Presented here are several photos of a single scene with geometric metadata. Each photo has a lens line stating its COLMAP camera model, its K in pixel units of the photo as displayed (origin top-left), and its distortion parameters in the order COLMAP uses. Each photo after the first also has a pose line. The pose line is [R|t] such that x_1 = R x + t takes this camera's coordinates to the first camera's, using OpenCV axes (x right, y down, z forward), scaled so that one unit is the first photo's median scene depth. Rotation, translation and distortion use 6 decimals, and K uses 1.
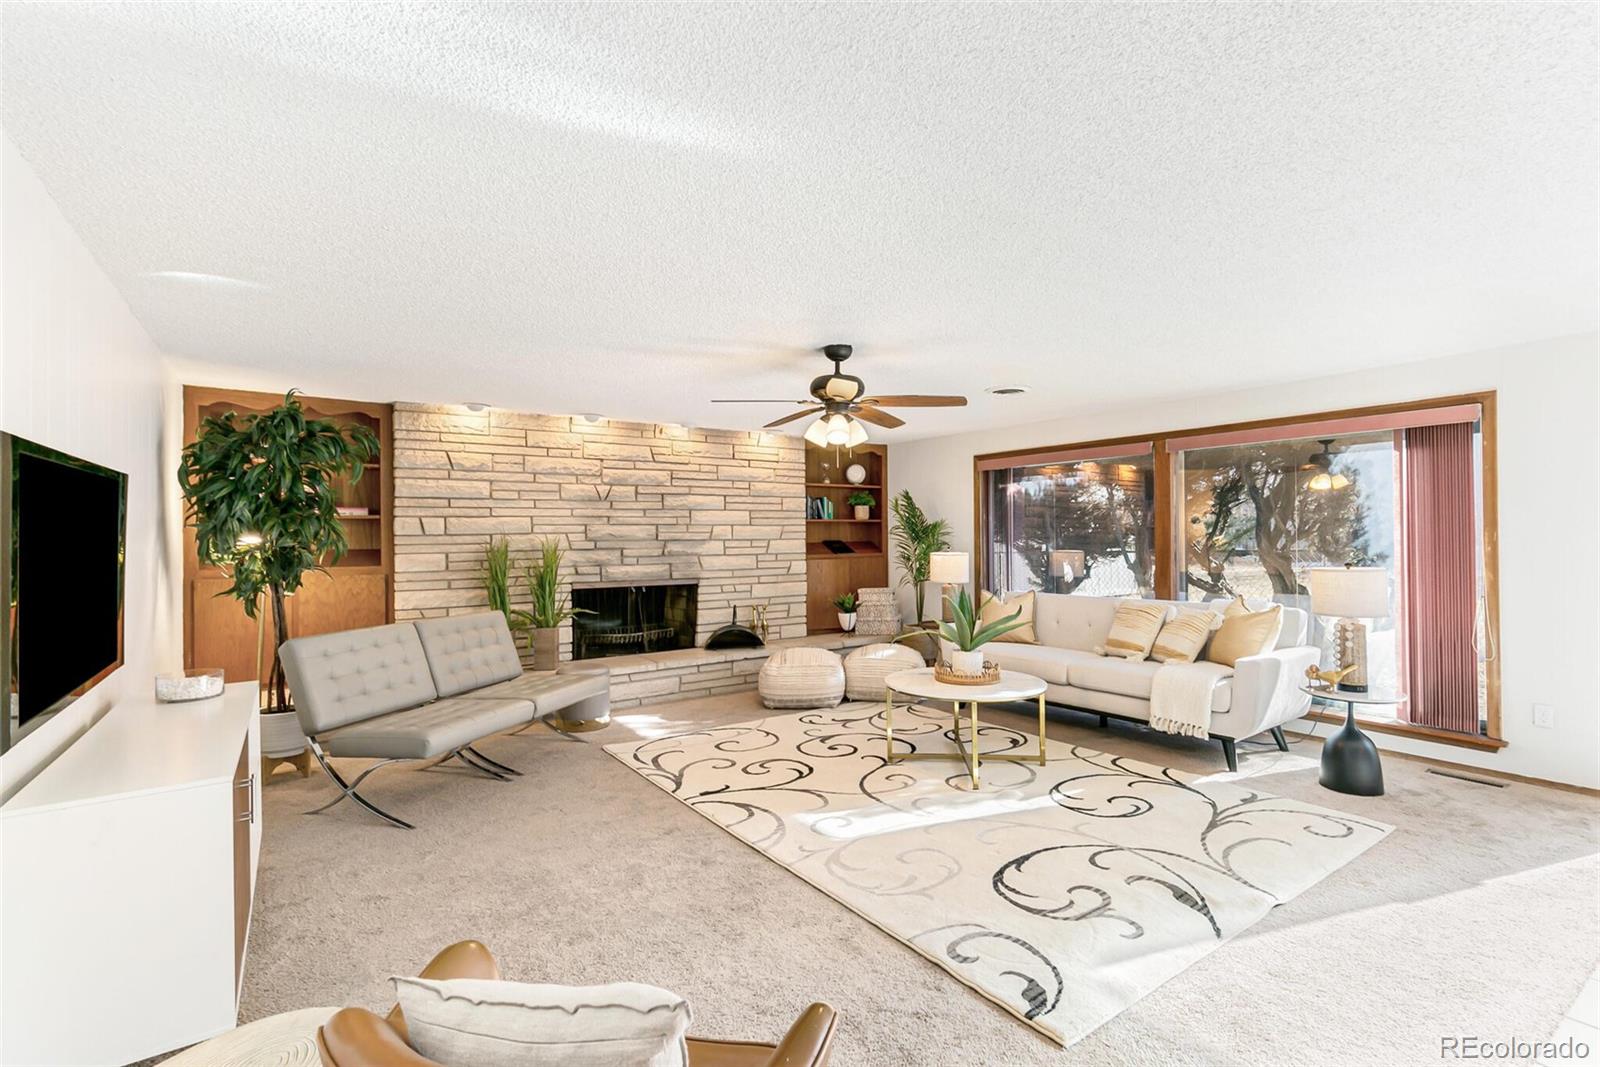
lens RADIAL K [[735.8, 0, 797.1], [0, 735.8, 530.9], [0, 0, 1]] dist [0.008997, -0.000563]
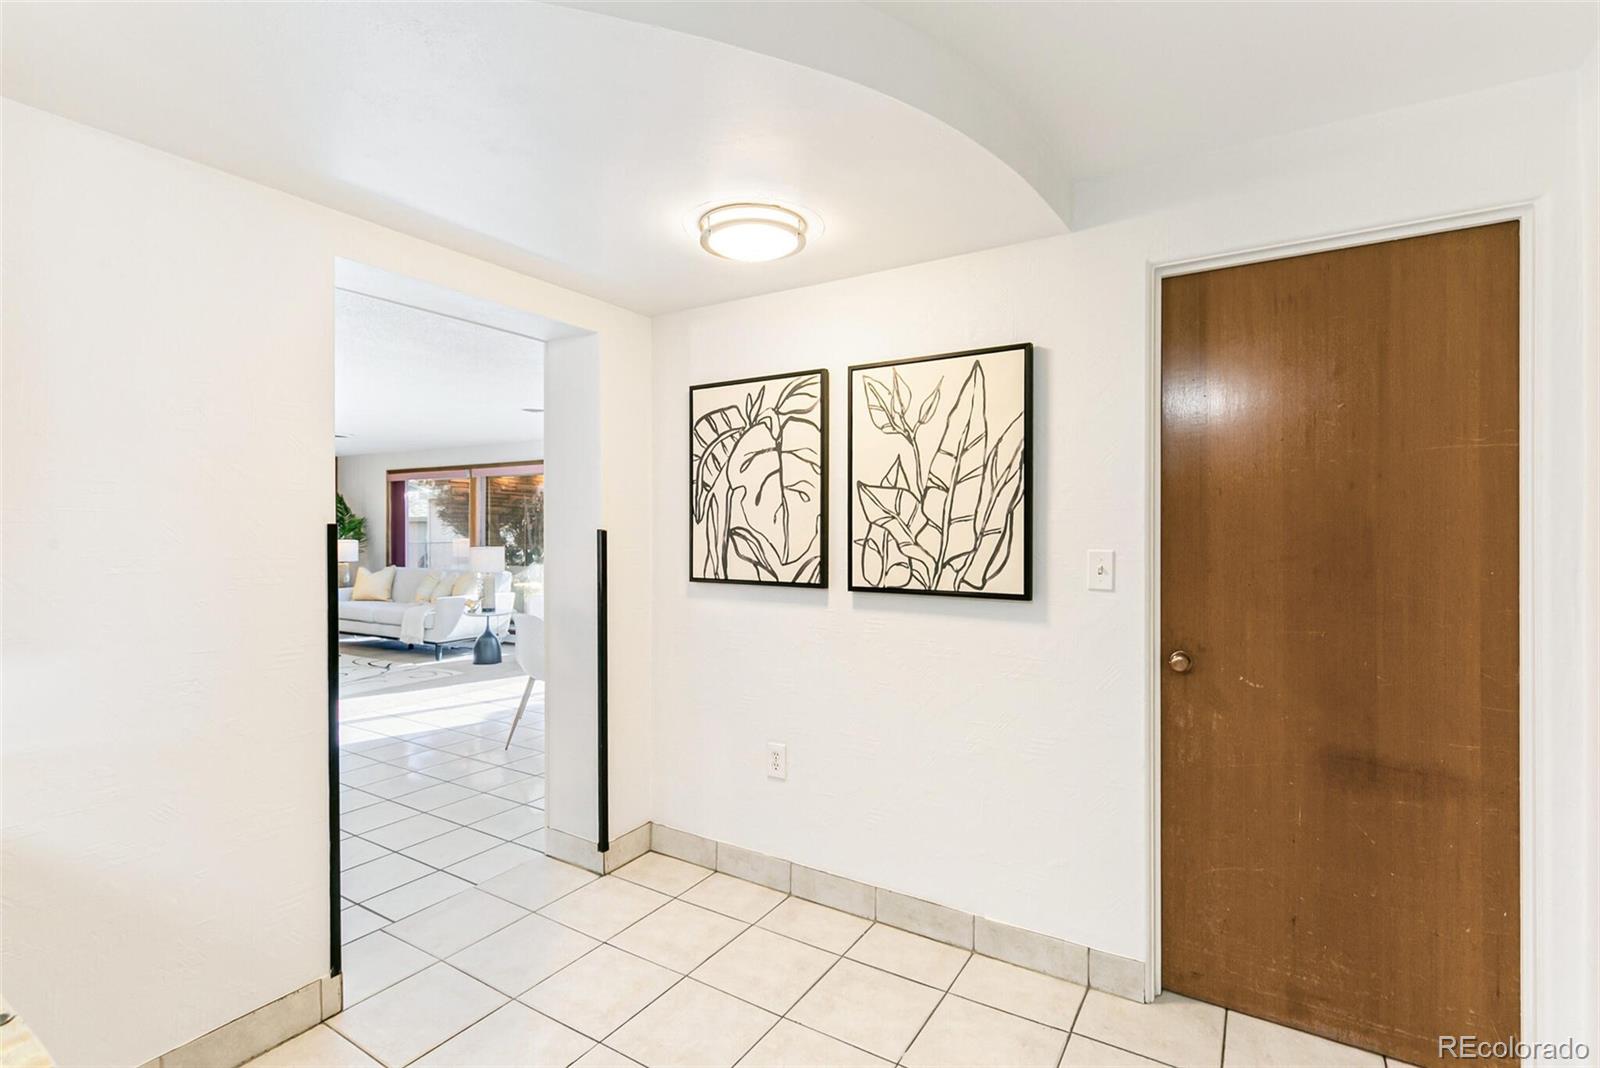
lens RADIAL K [[735.8, 0, 797.1], [0, 735.8, 531.4], [0, 0, 1]] dist [0.008997, -0.000563]
pose [[0.916323, 0.002388, 0.400434, 0.461658], [-0.007558, 0.999907, 0.011331, -0.011015], [-0.400369, -0.013409, 0.916256, -0.675315]]
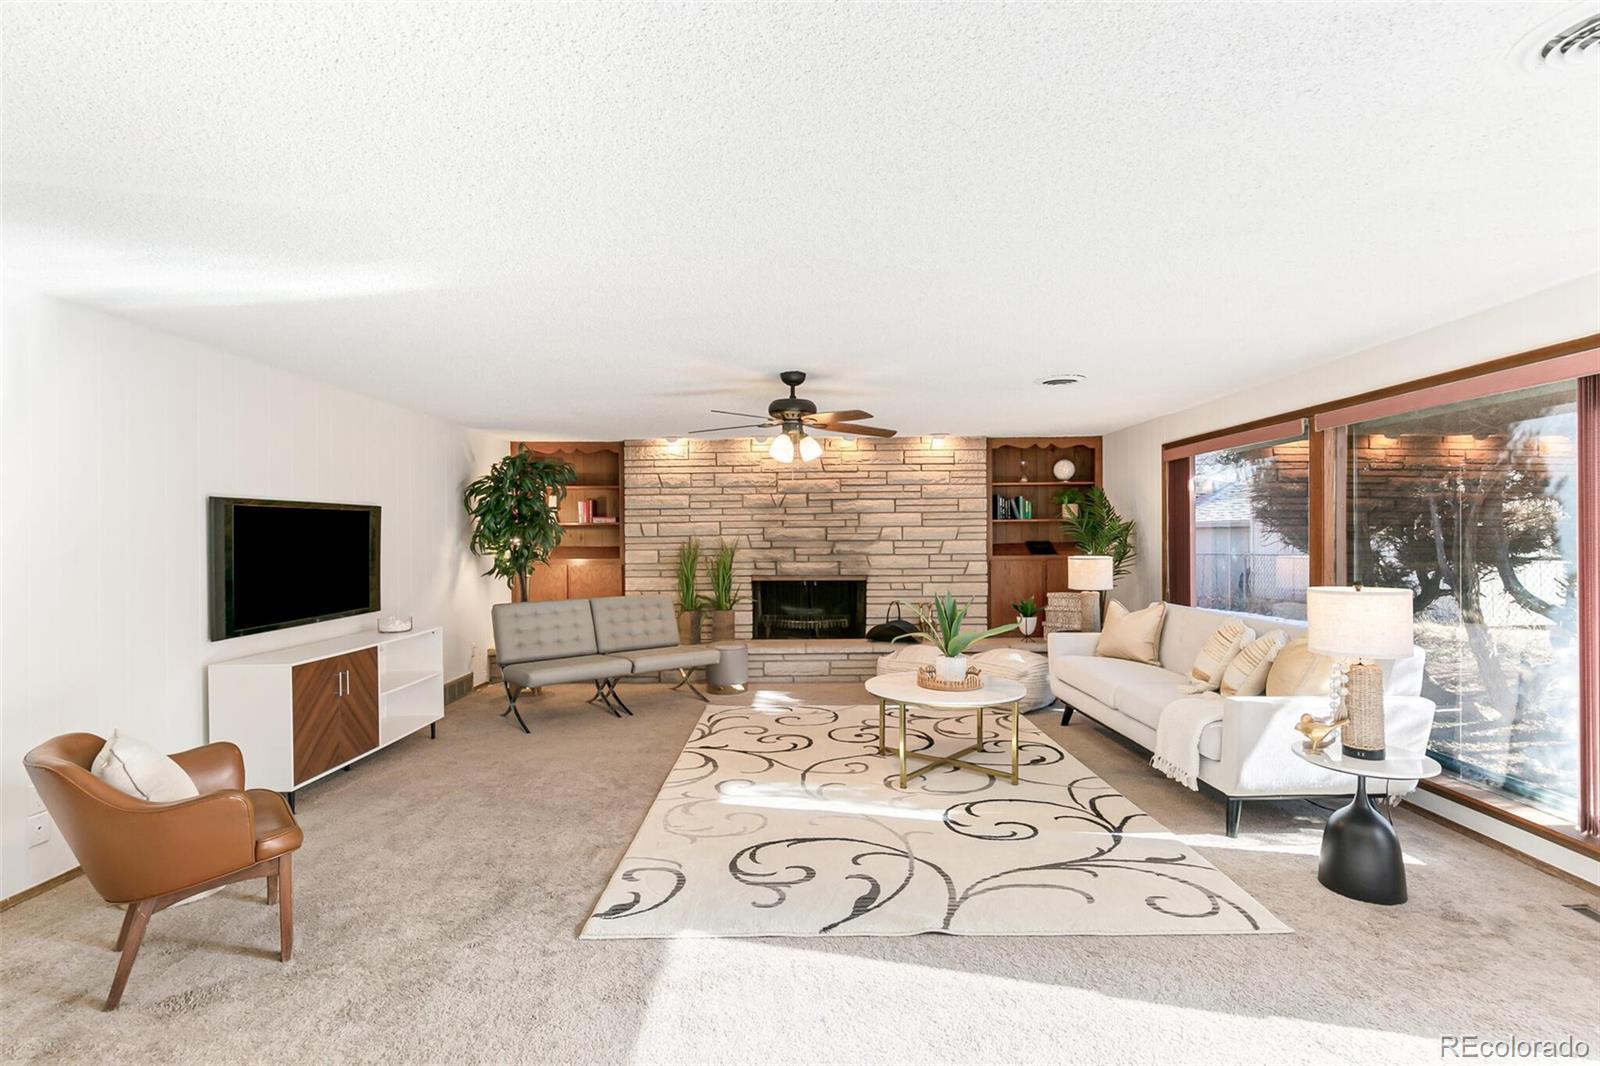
lens RADIAL K [[735.8, 0, 797.1], [0, 735.8, 530.4], [0, 0, 1]] dist [0.008997, -0.000563]
pose [[0.815995, -0.002421, -0.578054, 0.461080], [0.005840, 0.999975, 0.004056, -0.008527], [0.578030, -0.006685, 0.815988, 0.051542]]
